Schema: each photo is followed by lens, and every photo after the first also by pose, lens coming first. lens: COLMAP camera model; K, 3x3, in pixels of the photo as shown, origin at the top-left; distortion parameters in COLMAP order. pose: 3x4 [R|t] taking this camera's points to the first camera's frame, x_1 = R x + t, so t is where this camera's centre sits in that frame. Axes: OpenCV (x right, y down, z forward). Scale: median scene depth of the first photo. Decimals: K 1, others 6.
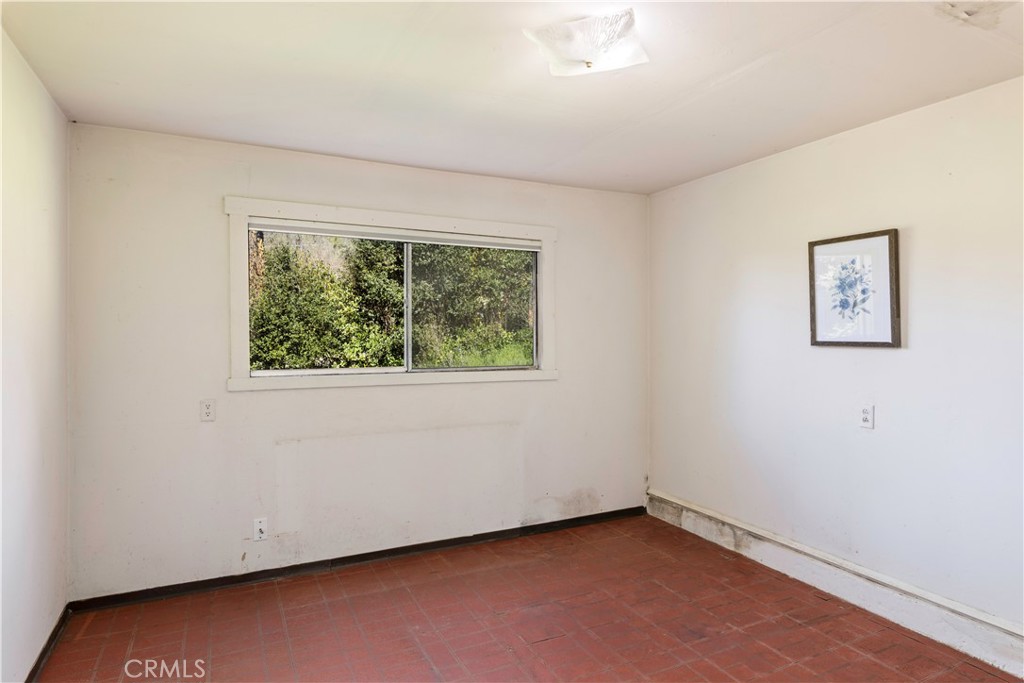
lens RADIAL K [[575.8, 0, 510.6], [0, 575.8, 336.2], [0, 0, 1]] dist [0.004512, 0.000666]
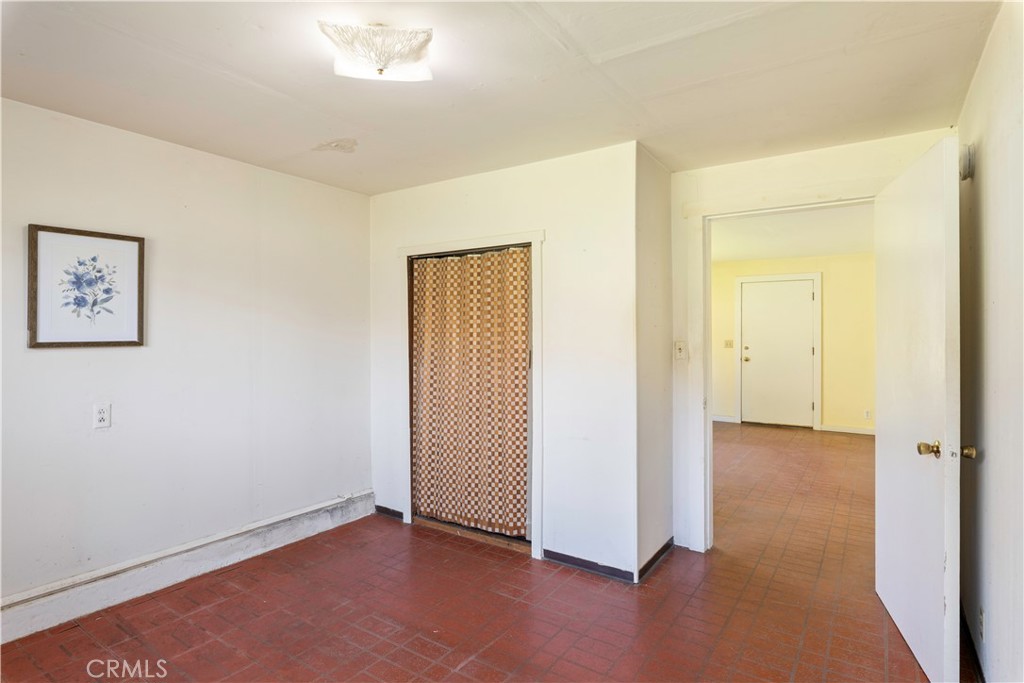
lens RADIAL K [[546.1, 0, 510.7], [0, 546.1, 335.9], [0, 0, 1]] dist [-0.003882, -0.000879]
pose [[-0.480197, -0.011462, 0.877086, -0.546660], [0.004237, 0.999873, 0.015387, -0.011243], [-0.877150, 0.011105, -0.480087, 0.830537]]
